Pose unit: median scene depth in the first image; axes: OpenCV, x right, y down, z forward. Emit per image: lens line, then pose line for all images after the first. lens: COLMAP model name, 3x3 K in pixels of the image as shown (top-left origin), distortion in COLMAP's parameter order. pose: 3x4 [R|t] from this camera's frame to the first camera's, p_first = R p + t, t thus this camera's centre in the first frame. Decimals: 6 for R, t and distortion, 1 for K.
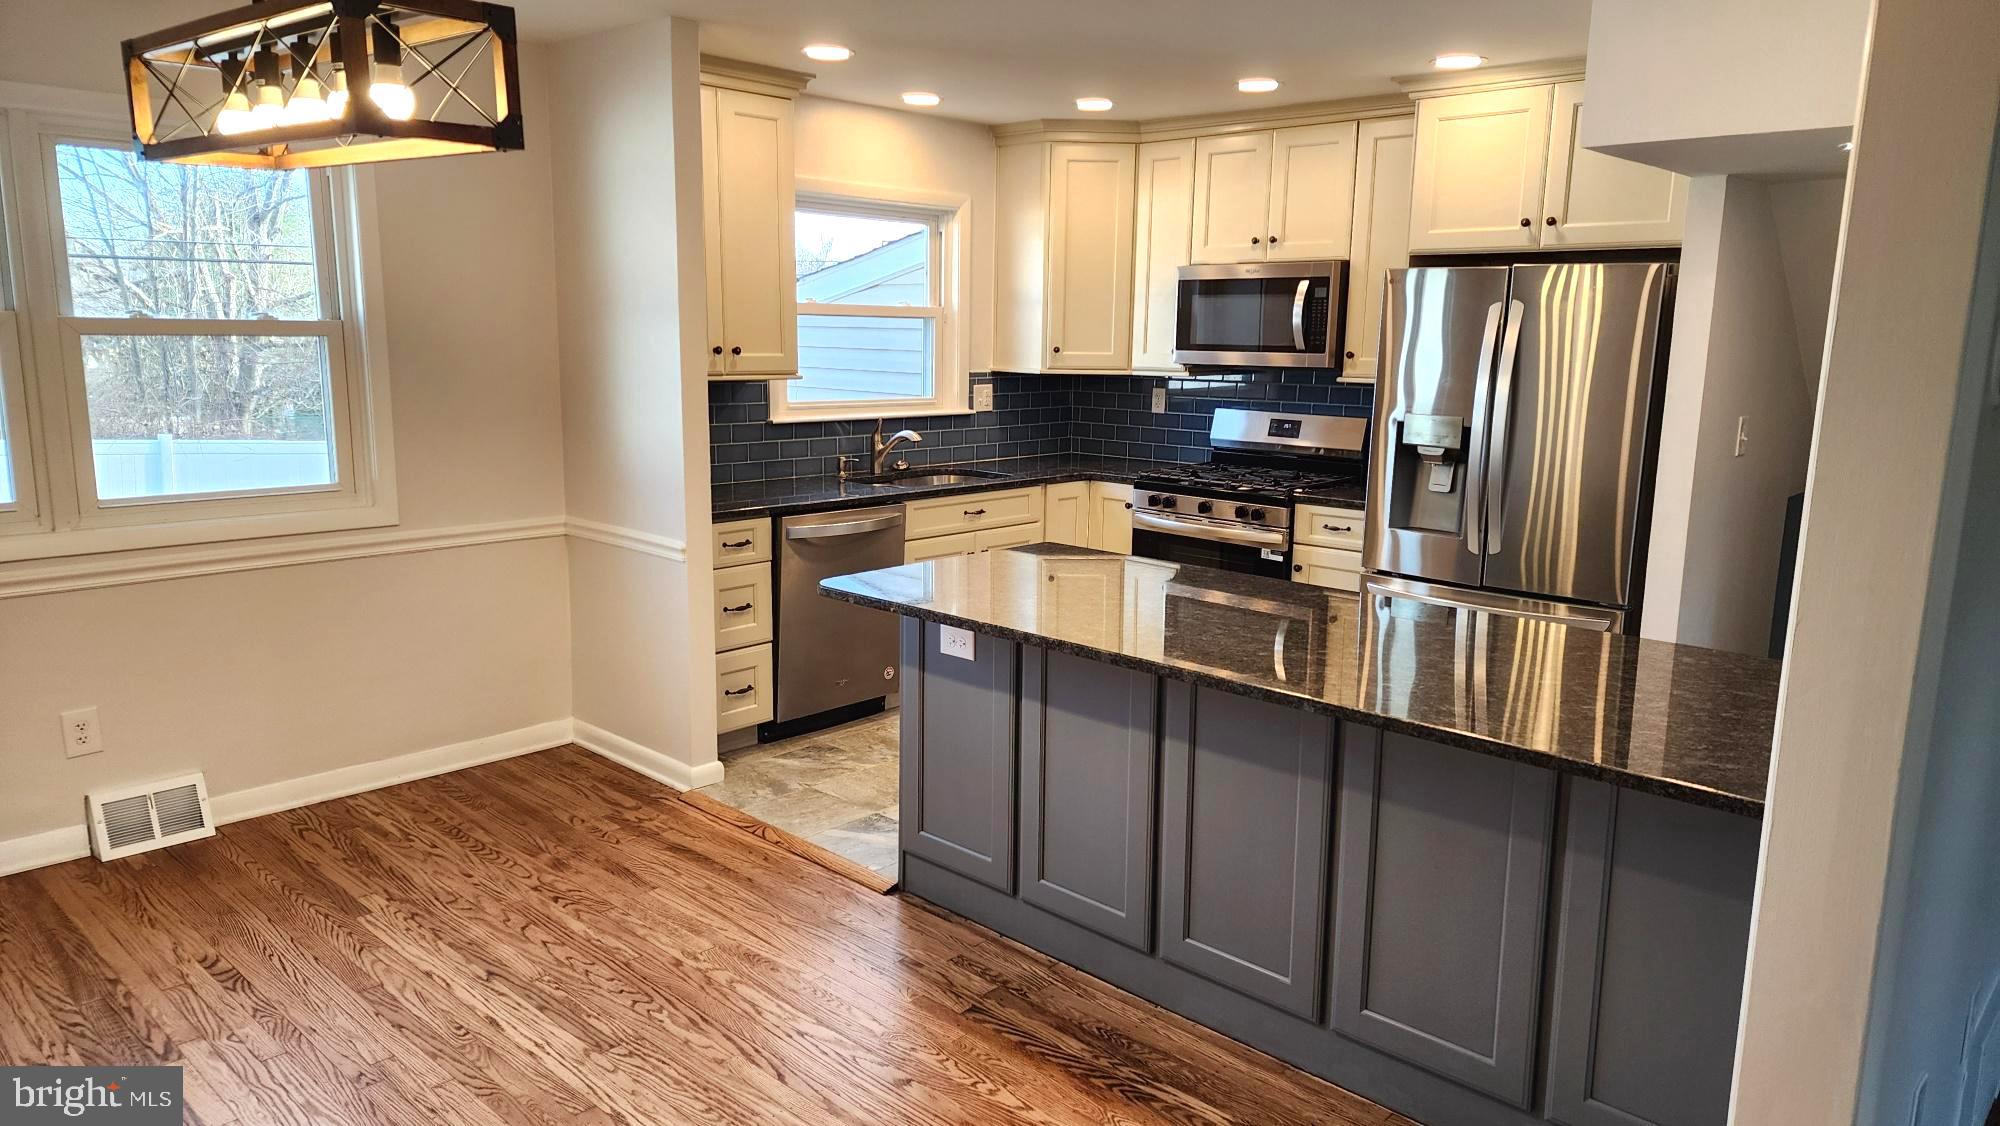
lens RADIAL K [[1321.6, 0, 1015.1], [0, 1321.6, 571.3], [0, 0, 1]] dist [0.034808, -0.052236]
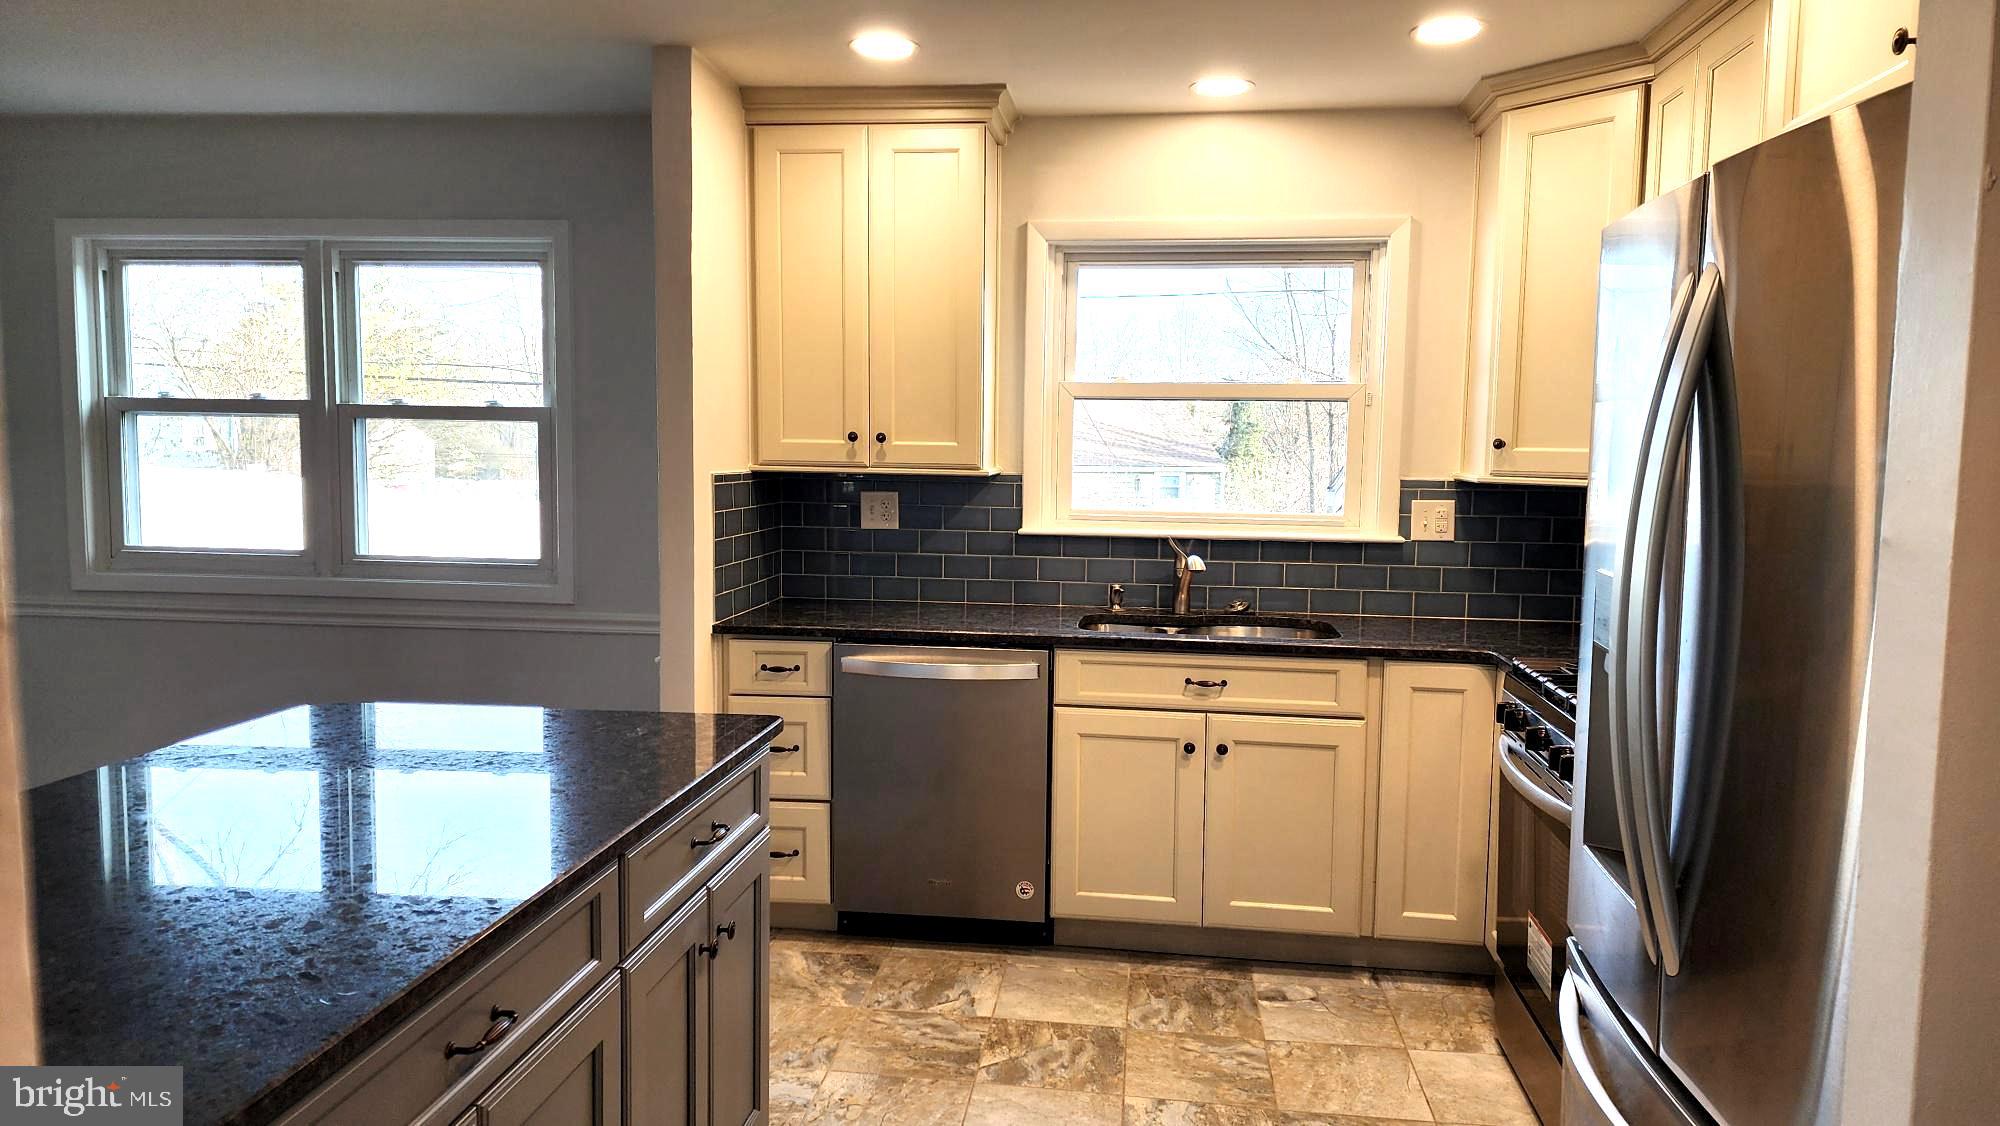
lens RADIAL K [[1321.6, 0, 1002.0], [0, 1321.6, 548.4], [0, 0, 1]] dist [0.034808, -0.052236]
pose [[0.587718, 0.059154, -0.806900, 0.432097], [-0.151576, 0.987715, -0.037994, -0.070119], [0.794740, 0.144636, 0.589465, 0.521793]]
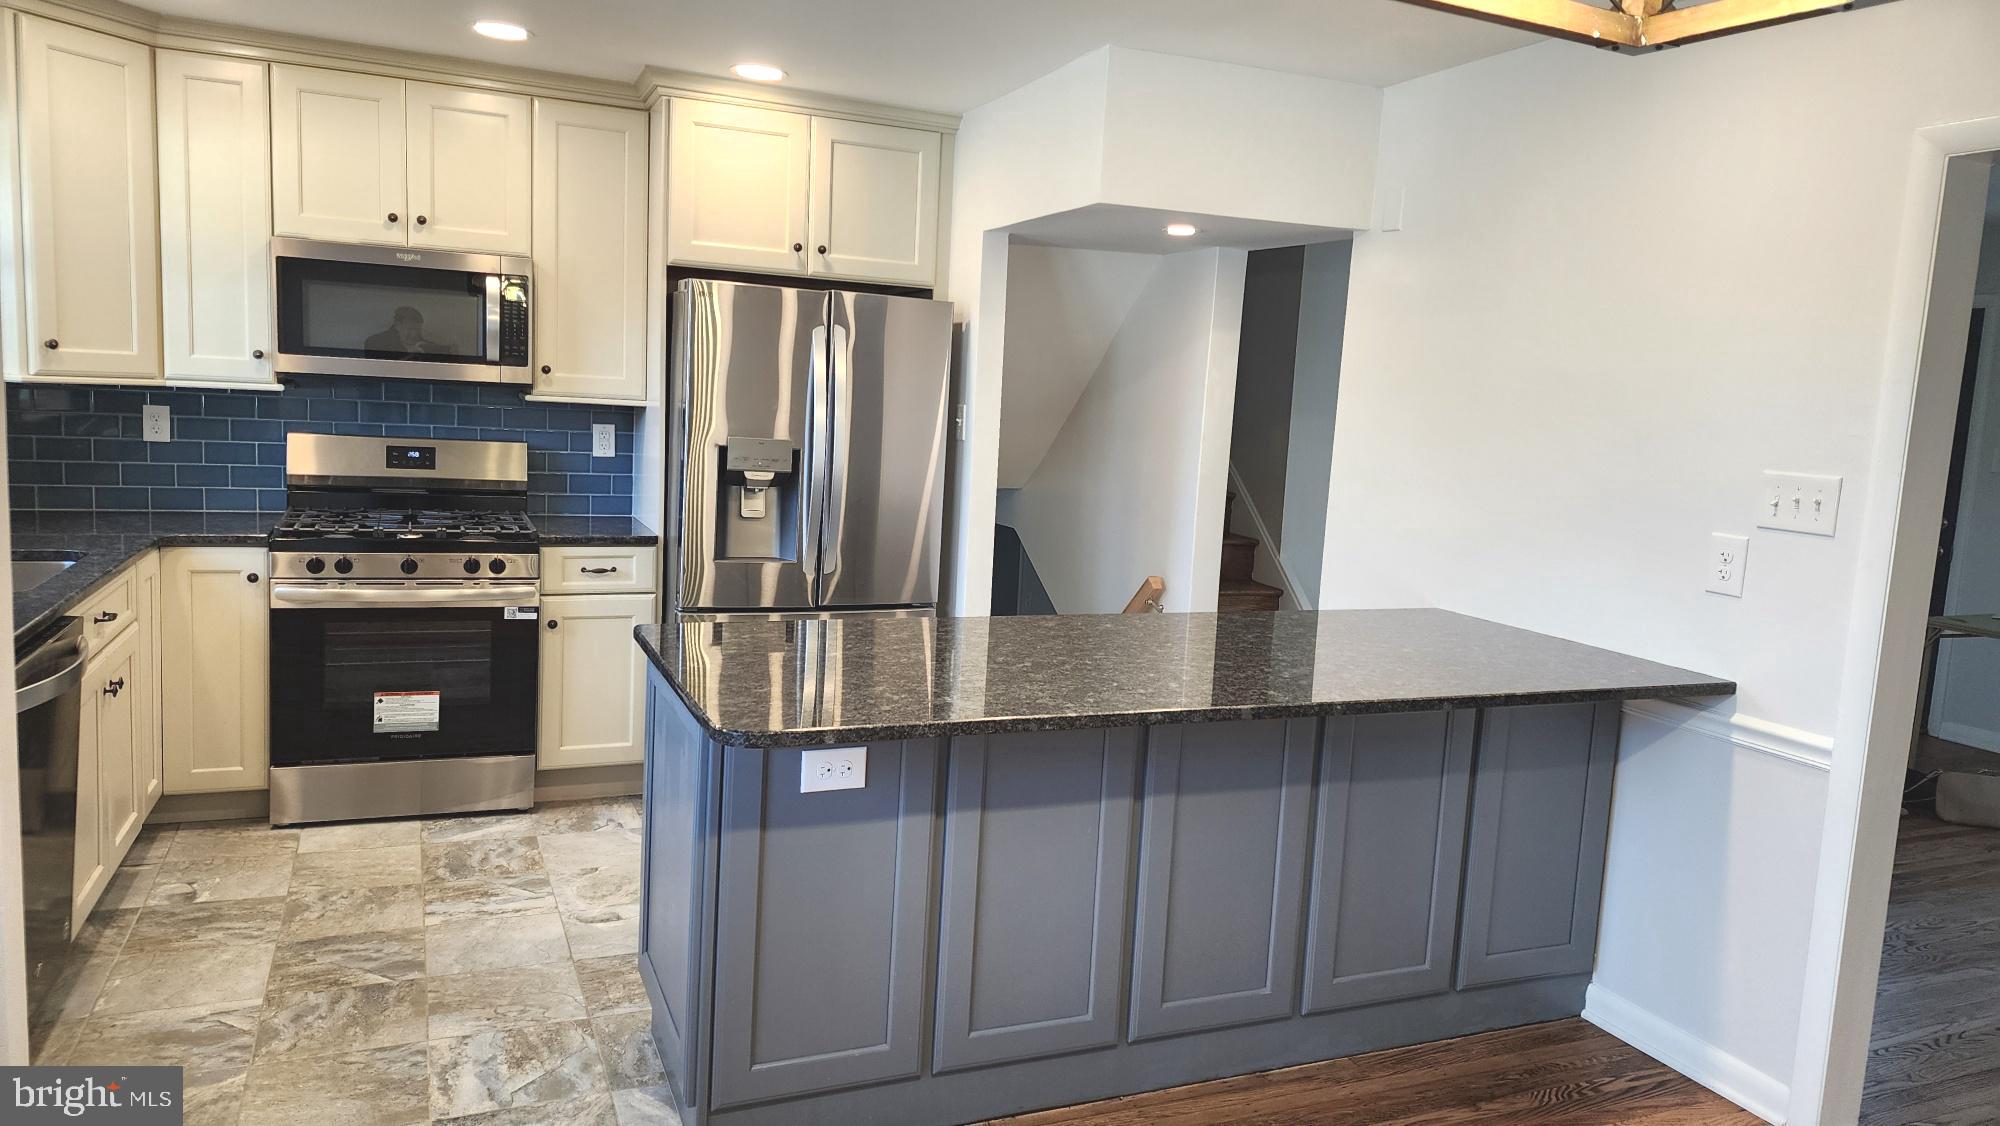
lens RADIAL K [[1321.6, 0, 1014.7], [0, 1321.6, 549.6], [0, 0, 1]] dist [0.034808, -0.052236]
pose [[0.389090, -0.102071, 0.915527, -0.414714], [0.118631, 0.991119, 0.060082, -0.061925], [-0.913529, 0.085233, 0.397744, 0.384475]]
